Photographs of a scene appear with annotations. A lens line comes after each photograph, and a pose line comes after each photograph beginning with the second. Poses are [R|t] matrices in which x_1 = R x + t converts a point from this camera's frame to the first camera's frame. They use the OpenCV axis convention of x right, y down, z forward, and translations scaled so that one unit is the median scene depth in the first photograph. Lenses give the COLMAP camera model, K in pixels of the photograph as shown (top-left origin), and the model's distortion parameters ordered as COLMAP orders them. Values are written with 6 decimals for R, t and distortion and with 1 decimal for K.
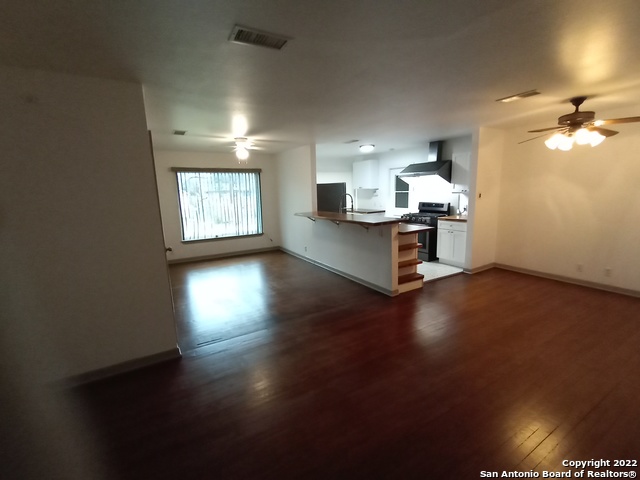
lens RADIAL K [[285.8, 0, 320.0], [0, 285.8, 240.0], [0, 0, 1]] dist [0.001597, 0.000049]
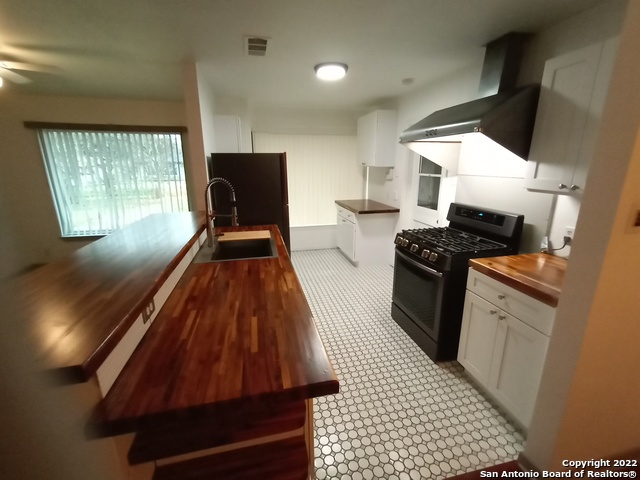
lens RADIAL K [[295.6, 0, 320.0], [0, 295.6, 240.0], [0, 0, 1]] dist [-0.000938, 0.000234]
pose [[0.958799, 0.101537, -0.265318, 0.311299], [-0.079790, 0.992601, 0.091525, -0.113230], [0.272648, -0.066584, 0.959807, 0.573173]]
